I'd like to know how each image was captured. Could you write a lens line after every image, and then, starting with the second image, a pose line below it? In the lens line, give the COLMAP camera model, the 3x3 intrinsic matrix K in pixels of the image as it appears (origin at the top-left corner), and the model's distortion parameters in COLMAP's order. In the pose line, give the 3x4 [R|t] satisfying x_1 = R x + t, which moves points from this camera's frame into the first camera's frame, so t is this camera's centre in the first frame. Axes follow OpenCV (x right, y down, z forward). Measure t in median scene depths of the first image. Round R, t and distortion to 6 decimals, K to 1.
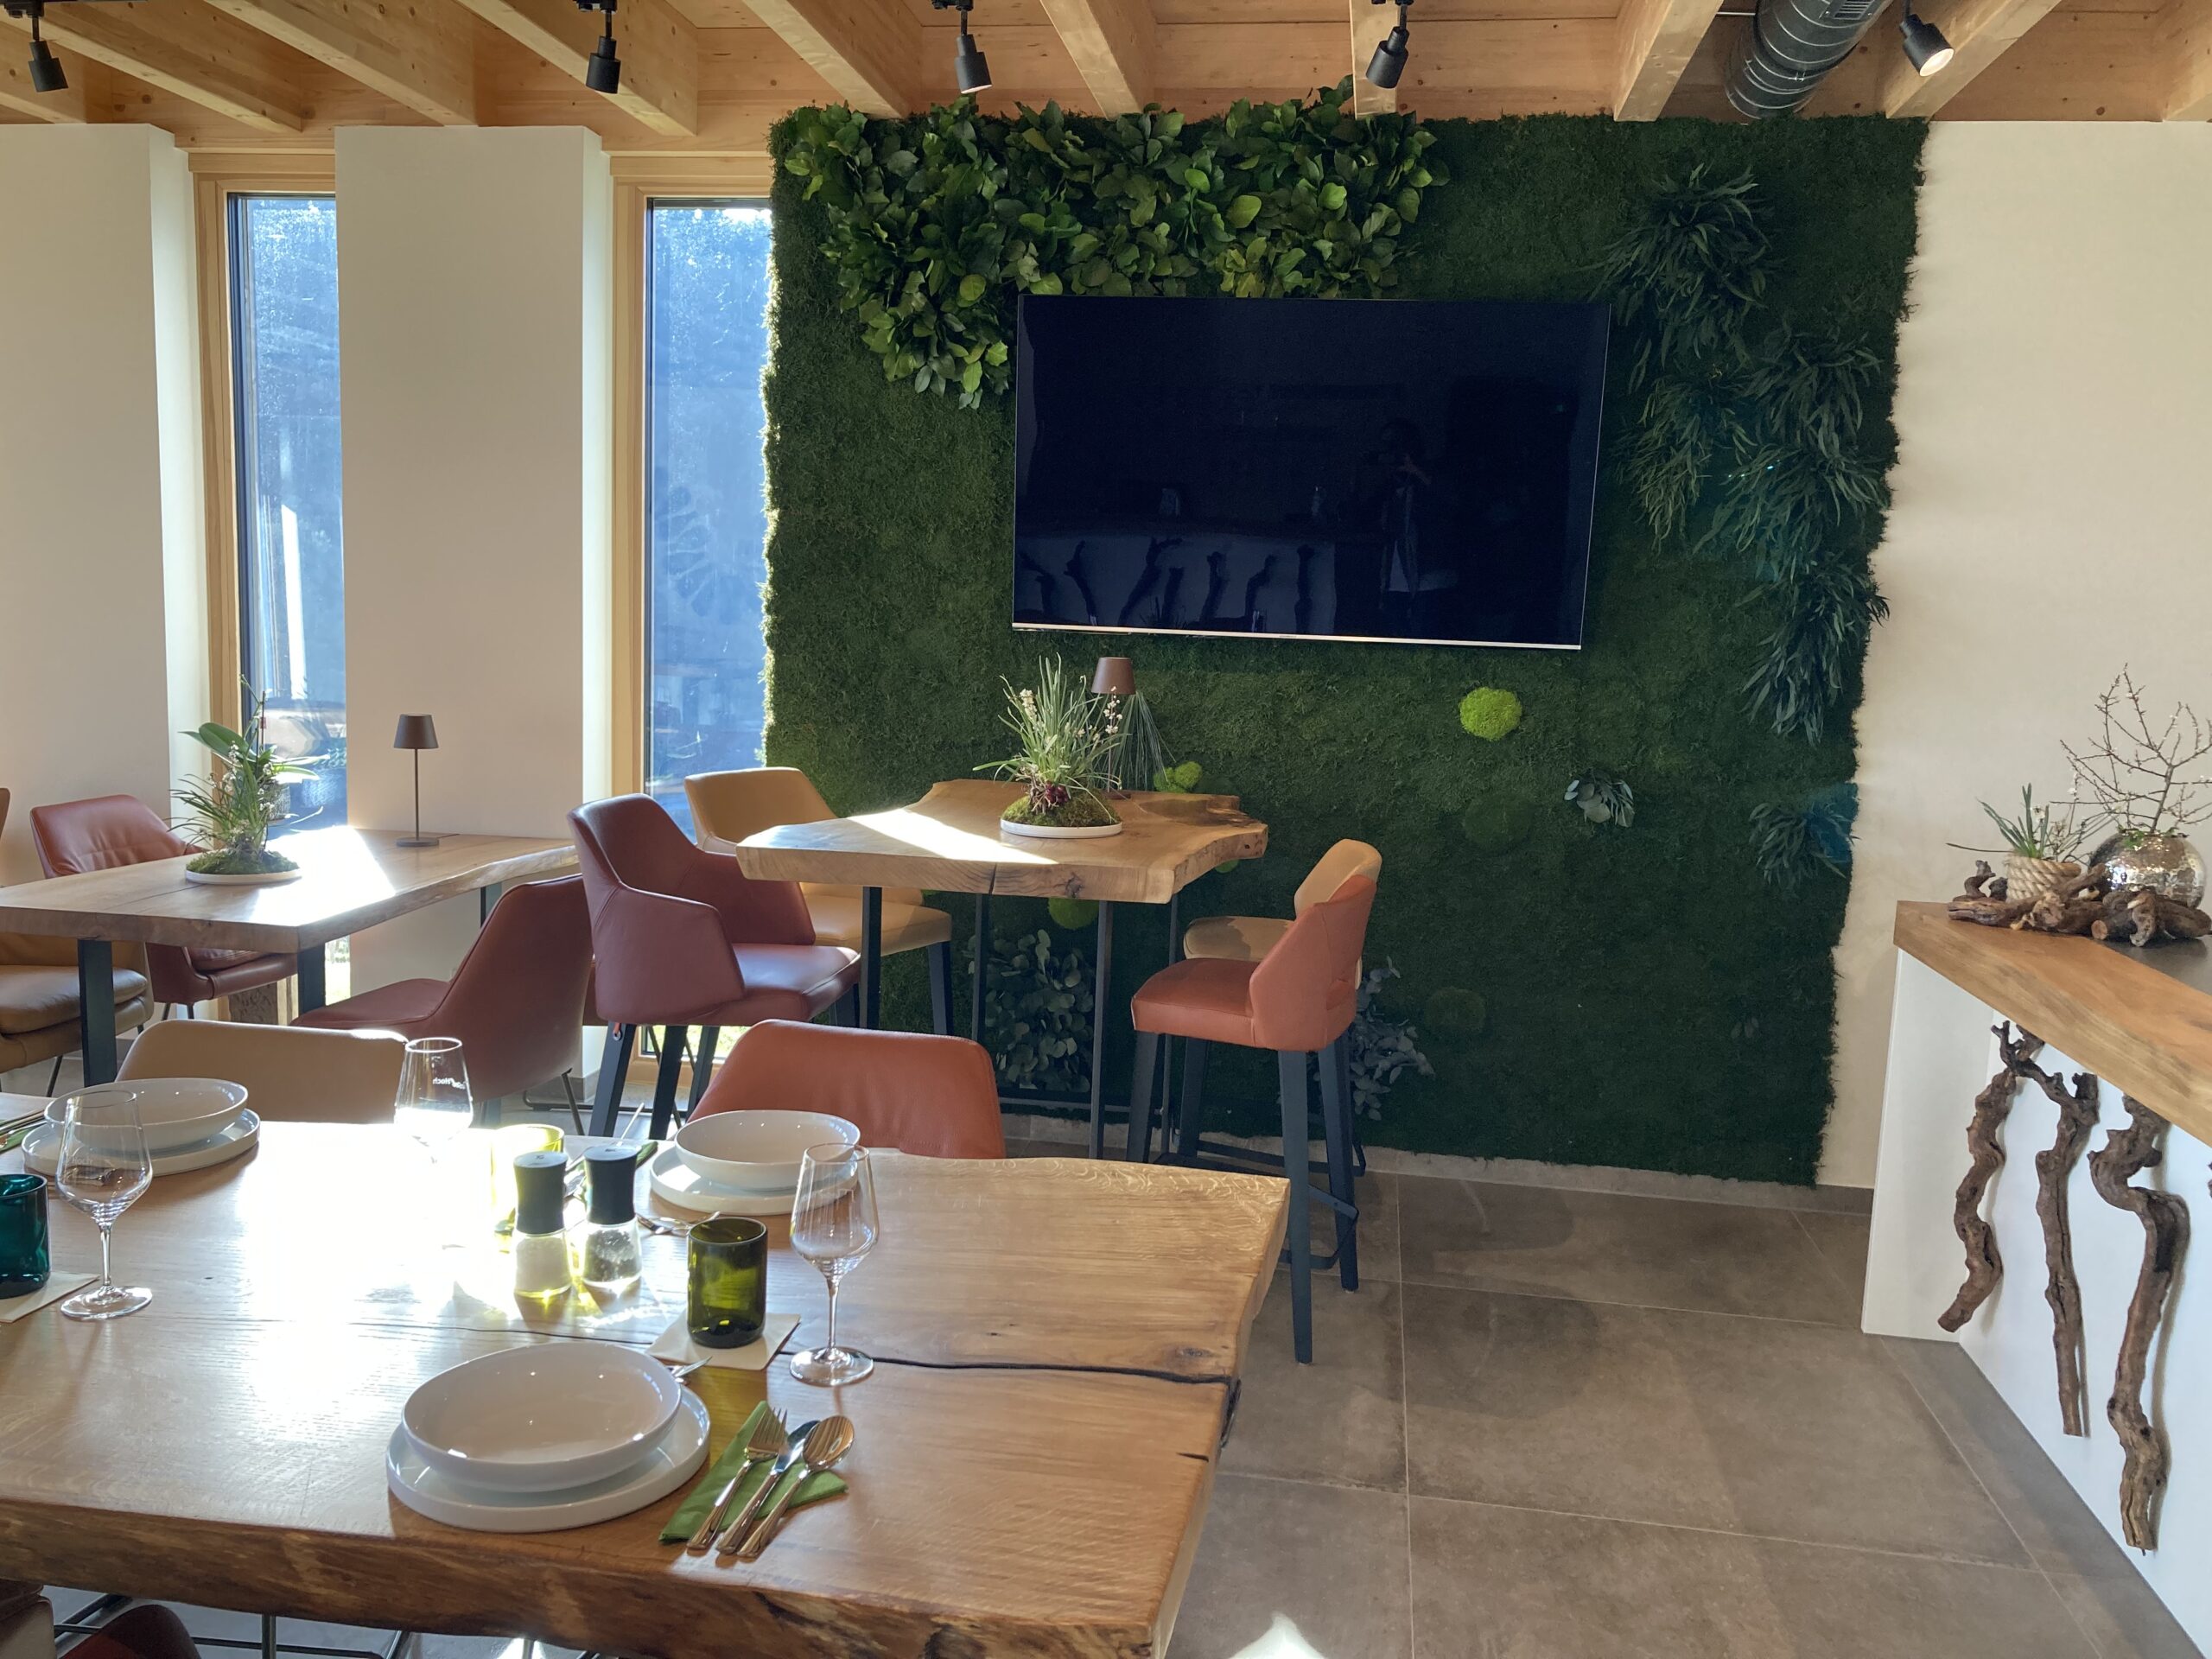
lens RADIAL K [[1807.7, 0, 1077.7], [0, 1807.7, 851.0], [0, 0, 1]] dist [0.038068, -0.037976]
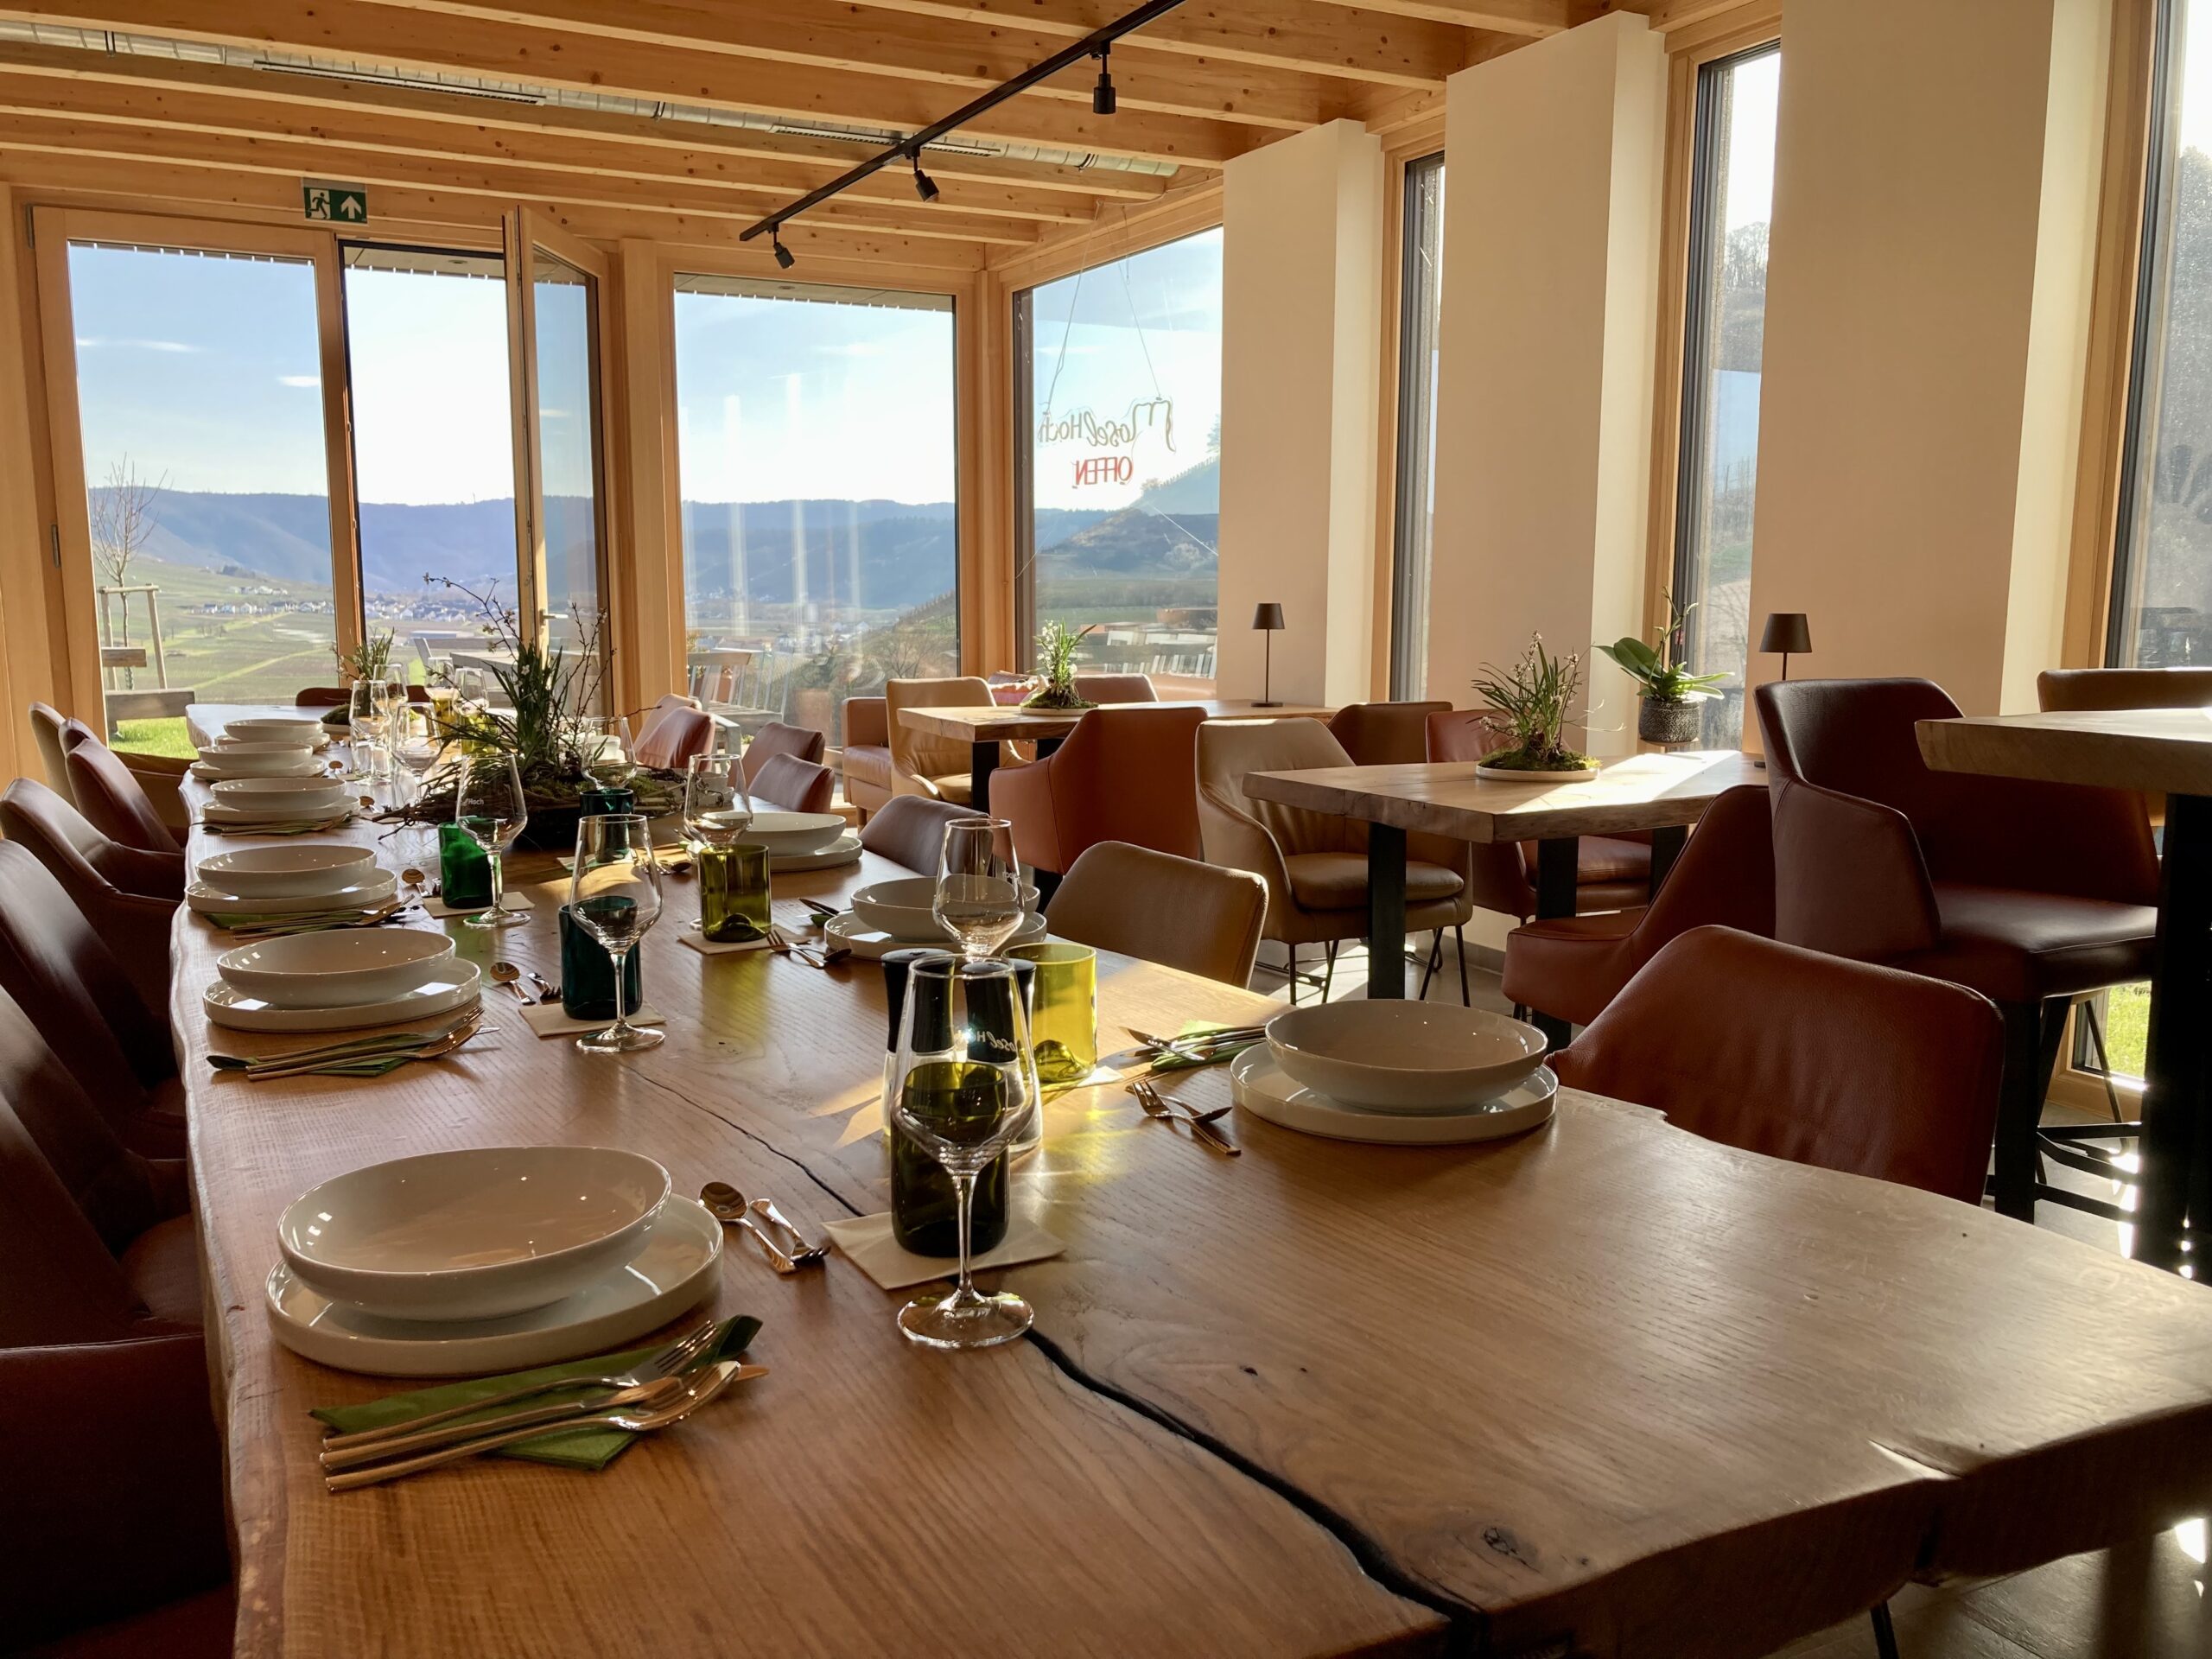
lens RADIAL K [[1807.7, 0, 1079.0], [0, 1807.7, 838.2], [0, 0, 1]] dist [0.038068, -0.037976]
pose [[0.596294, 0.074056, -0.799343, 0.130362], [-0.088584, 0.995725, 0.026167, 0.038334], [0.797864, 0.055206, 0.600305, 0.241002]]
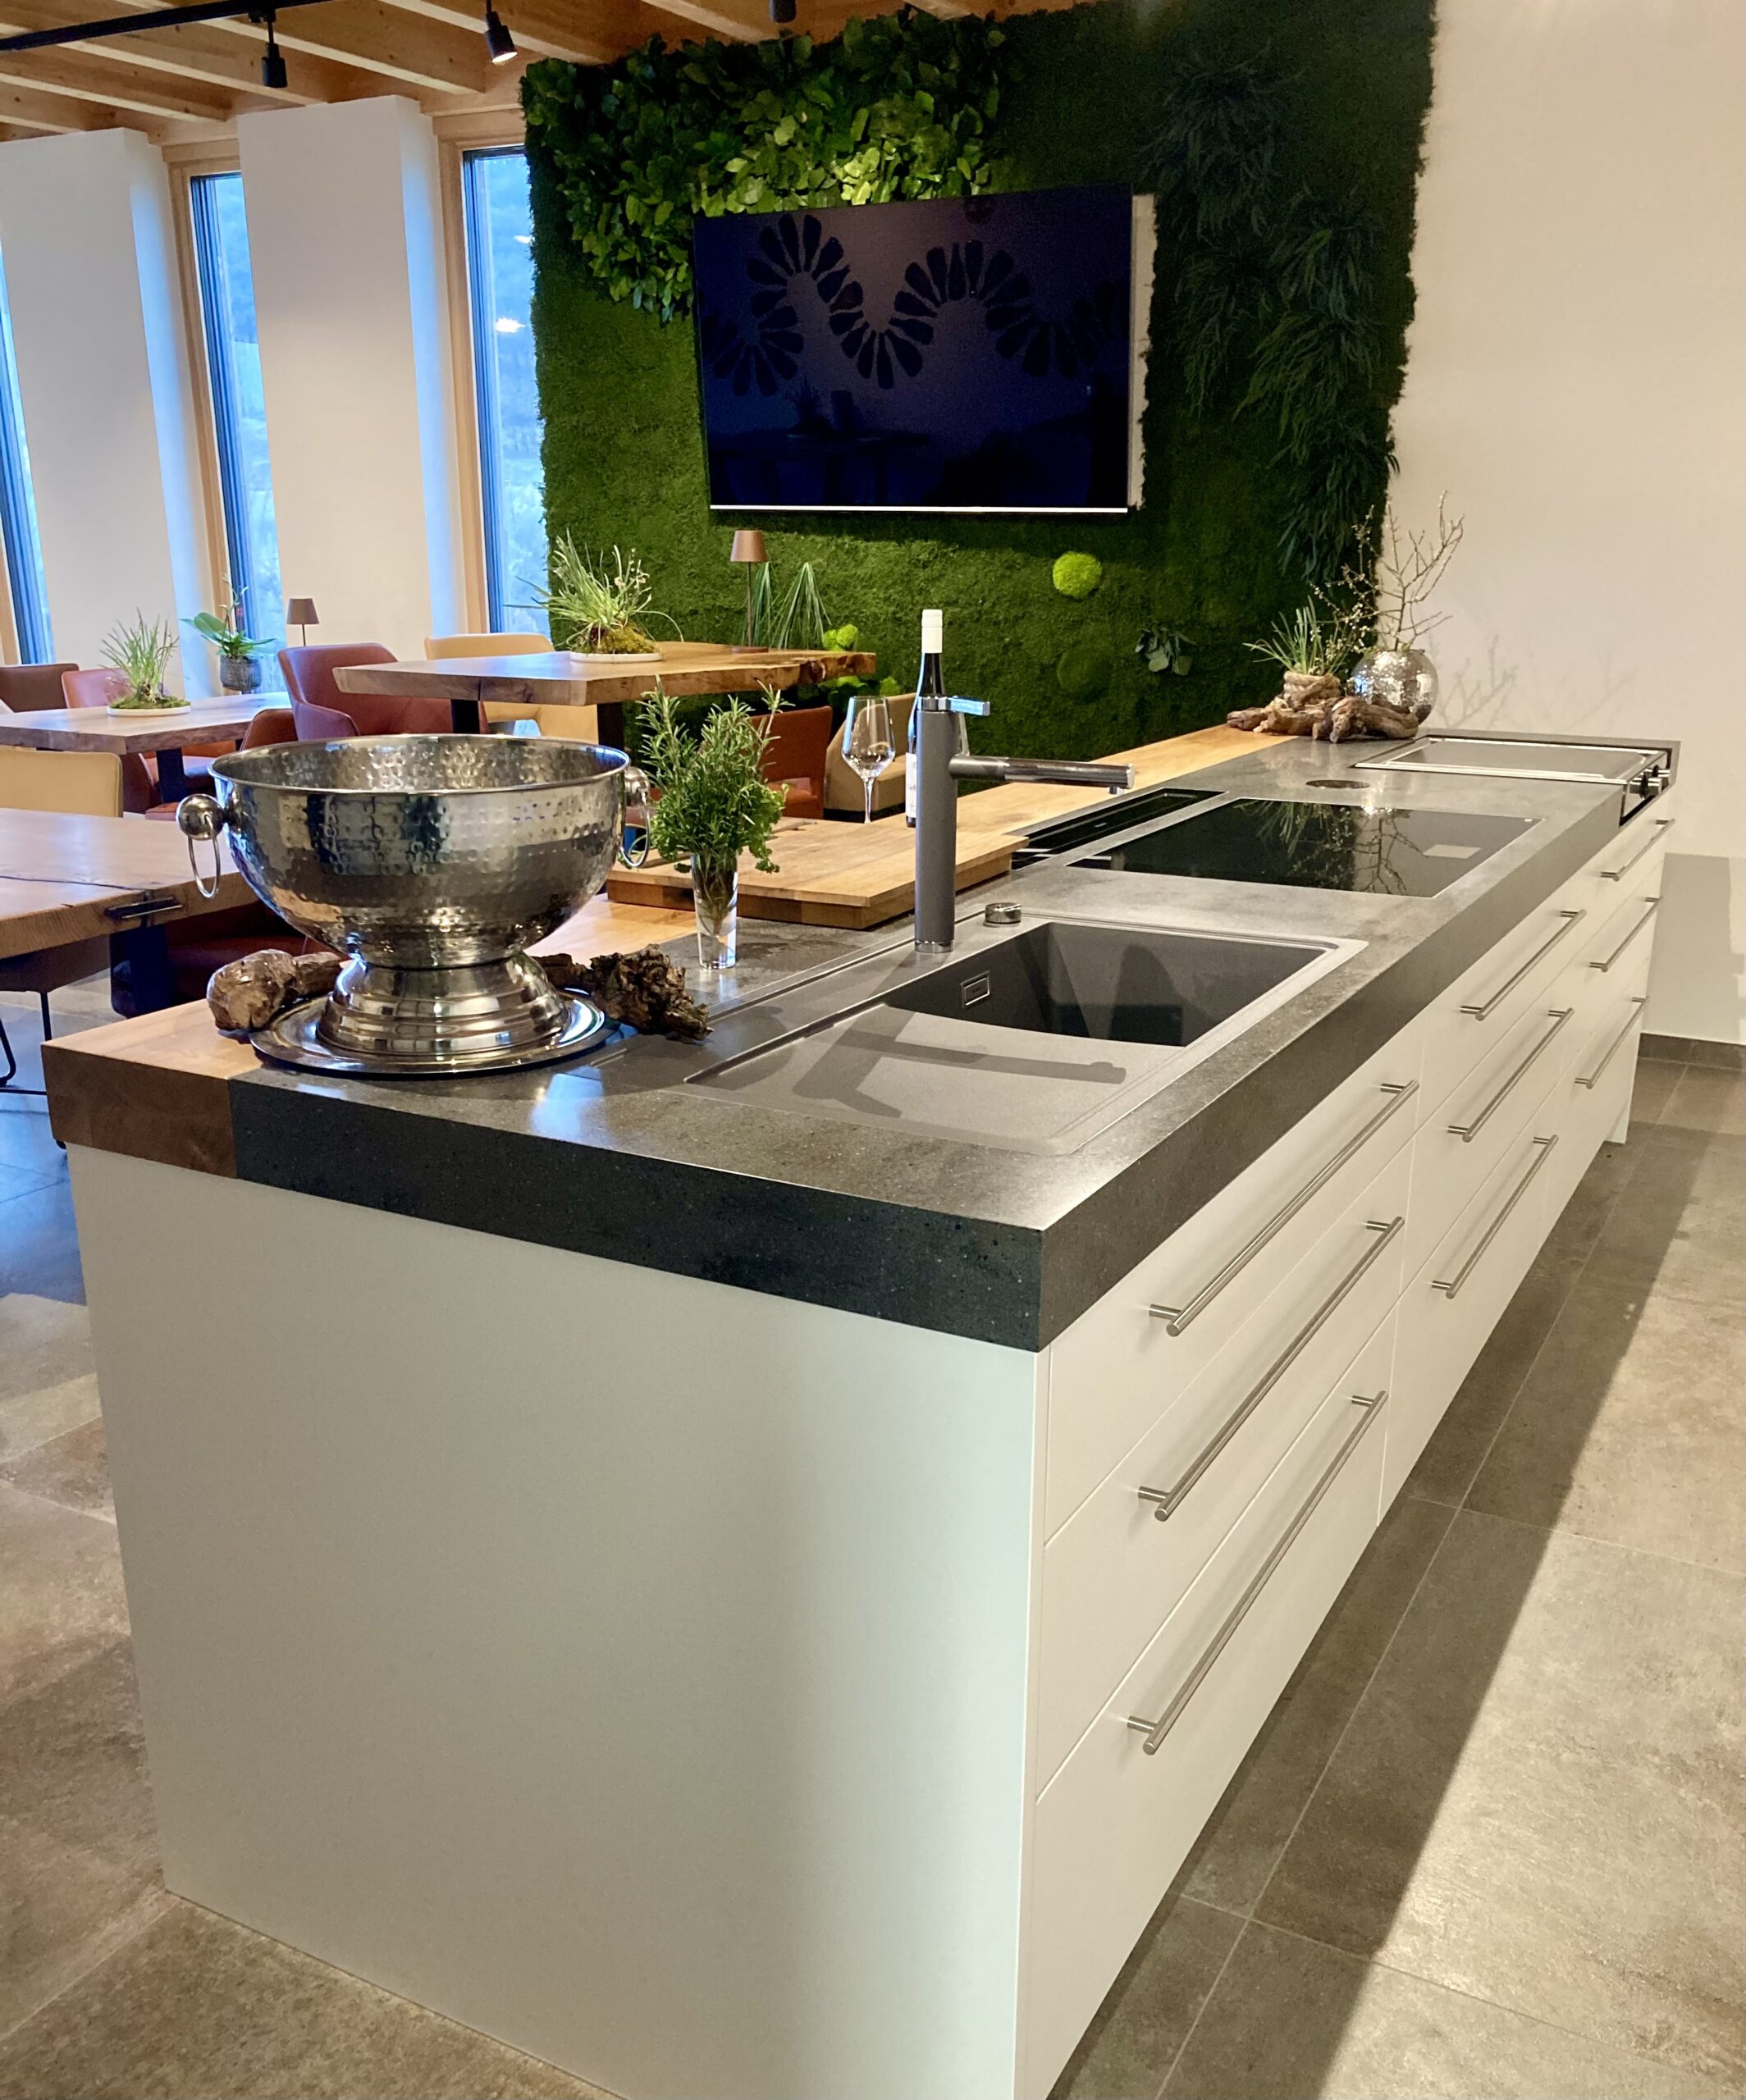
lens RADIAL K [[1908.5, 0, 886.7], [0, 1908.5, 1144.2], [0, 0, 1]] dist [0.026687, 0.000000]
pose [[0.945487, 0.068615, -0.318350, 0.522574], [-0.013668, 0.985051, 0.171718, 0.072456], [0.325373, -0.158006, 0.932291, -0.223141]]
